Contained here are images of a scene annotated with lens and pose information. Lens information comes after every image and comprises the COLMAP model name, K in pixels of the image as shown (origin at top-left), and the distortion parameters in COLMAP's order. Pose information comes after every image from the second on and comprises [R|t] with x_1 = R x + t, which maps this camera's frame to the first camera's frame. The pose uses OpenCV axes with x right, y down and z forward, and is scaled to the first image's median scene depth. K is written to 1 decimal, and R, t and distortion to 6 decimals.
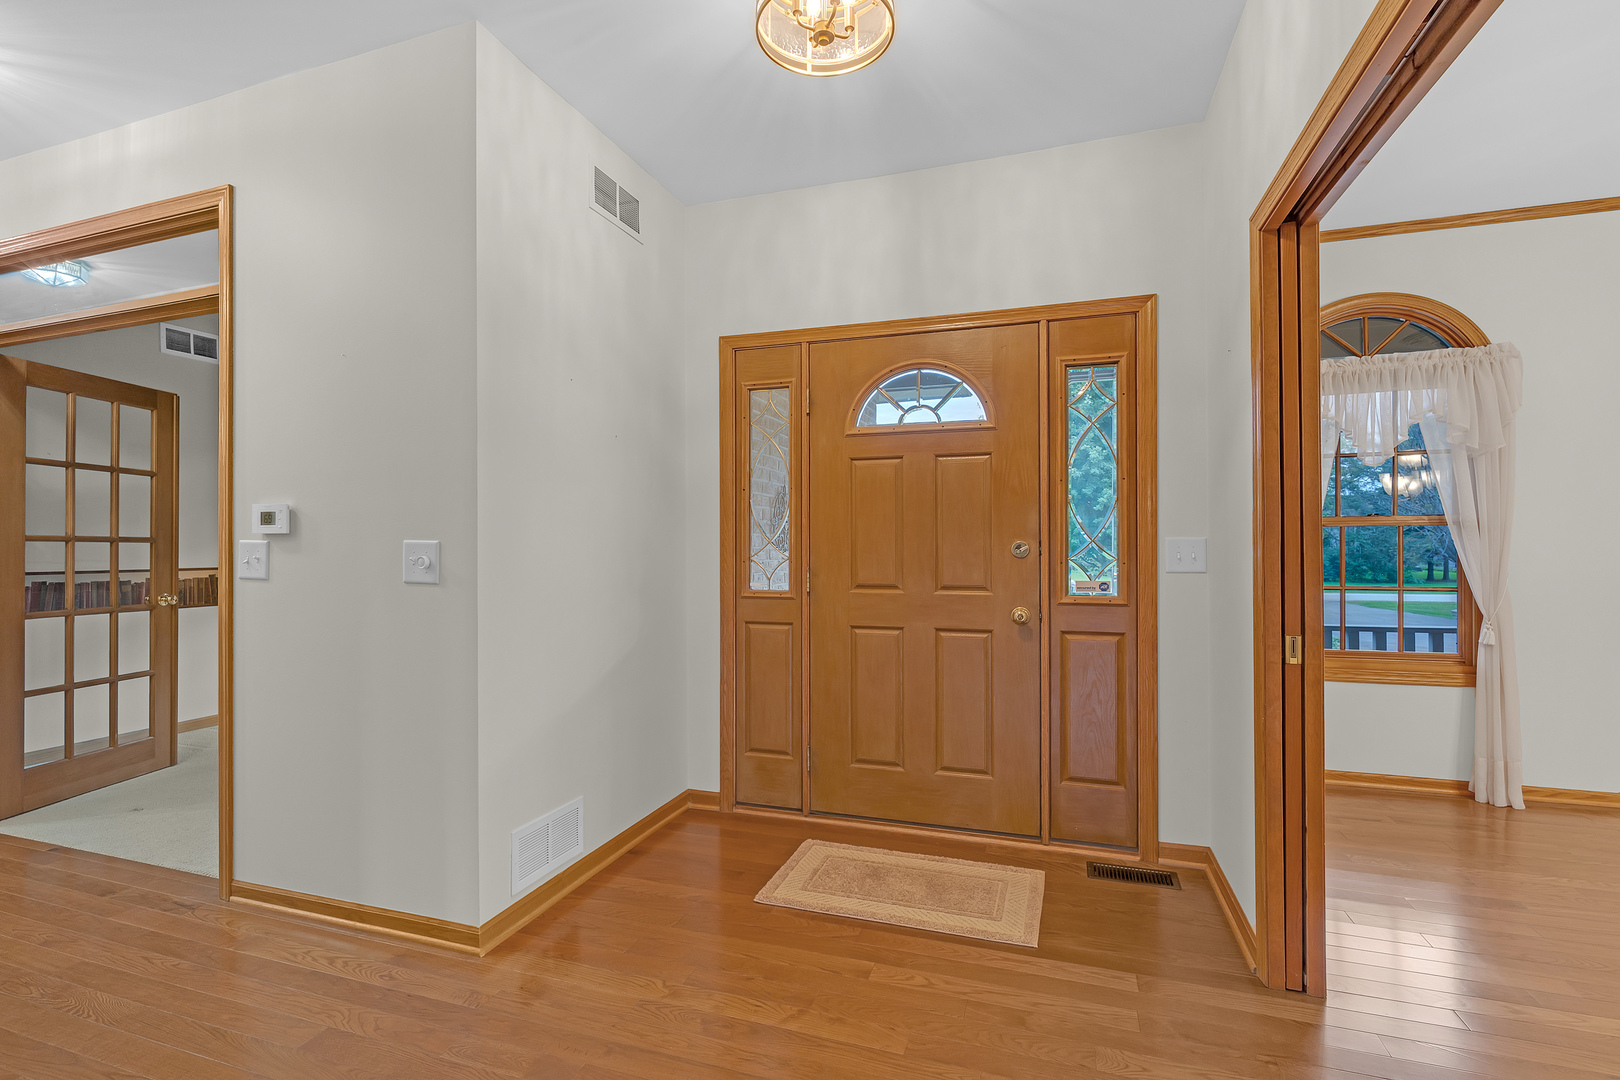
lens RADIAL K [[727.7, 0, 825.5], [0, 727.7, 543.5], [0, 0, 1]] dist [-0.007187, 0.000223]
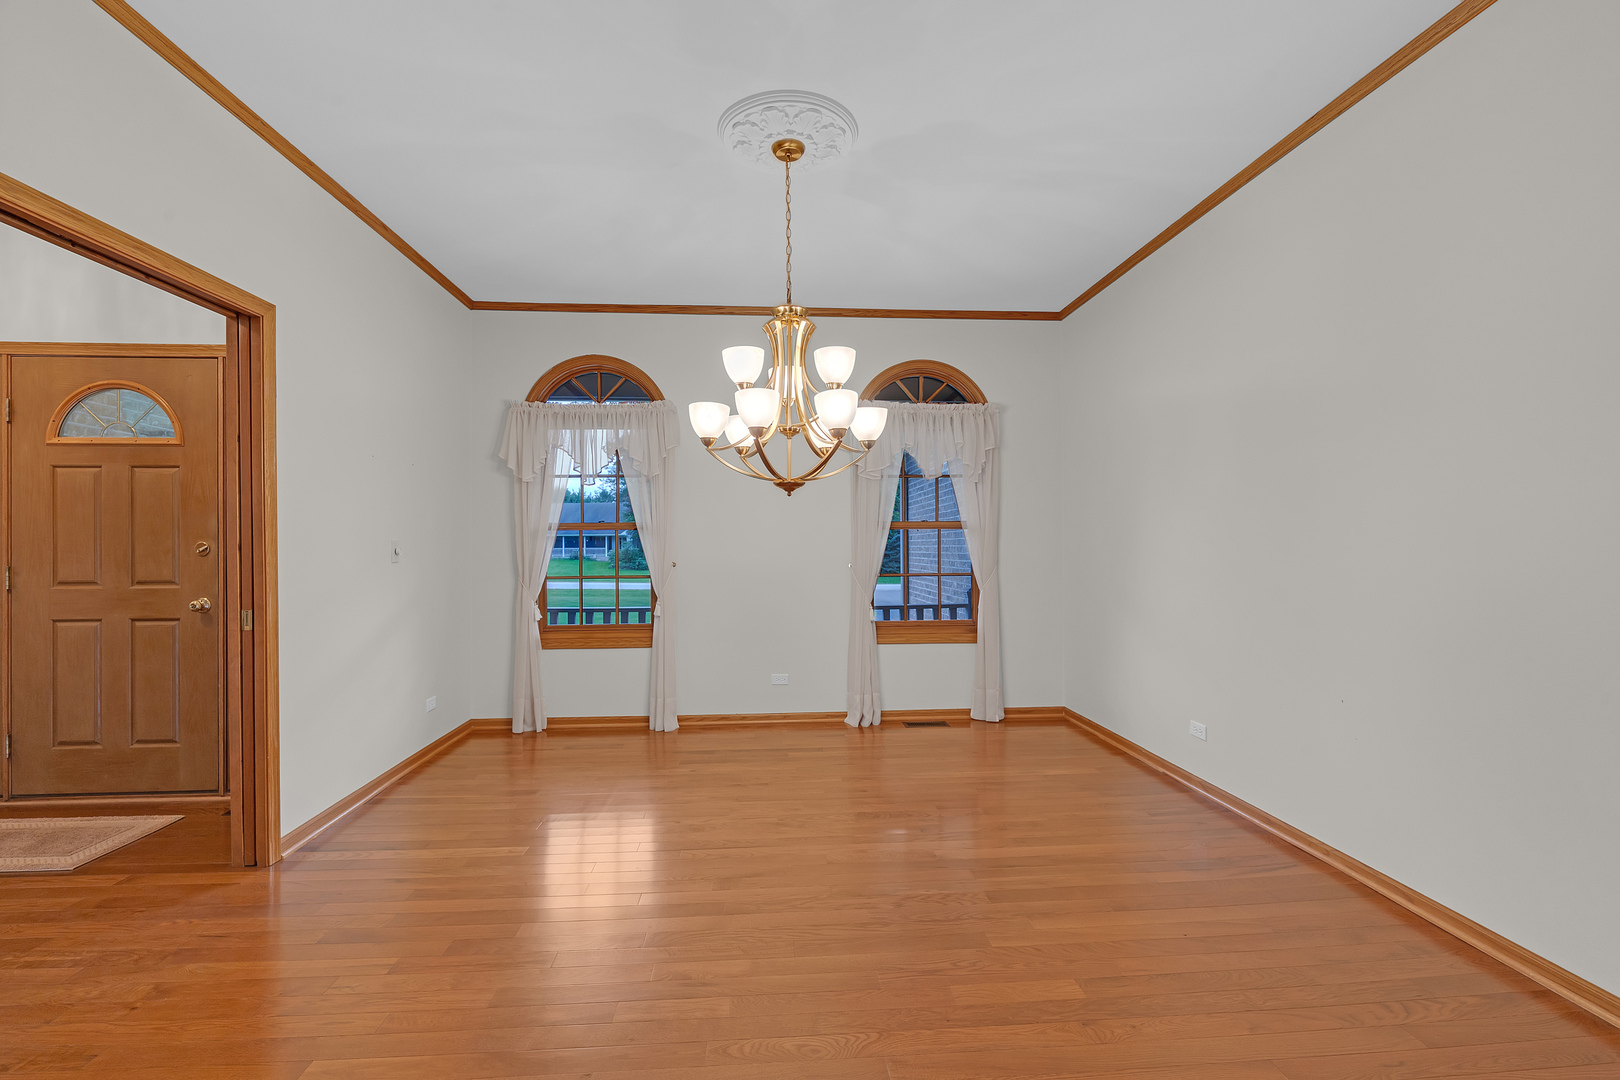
lens RADIAL K [[727.7, 0, 802.7], [0, 727.7, 542.1], [0, 0, 1]] dist [-0.007187, 0.000223]
pose [[0.931540, -0.001109, 0.363637, 0.709819], [0.001387, 0.999999, -0.000503, -0.001115], [-0.363636, 0.000972, 0.931541, -0.426908]]
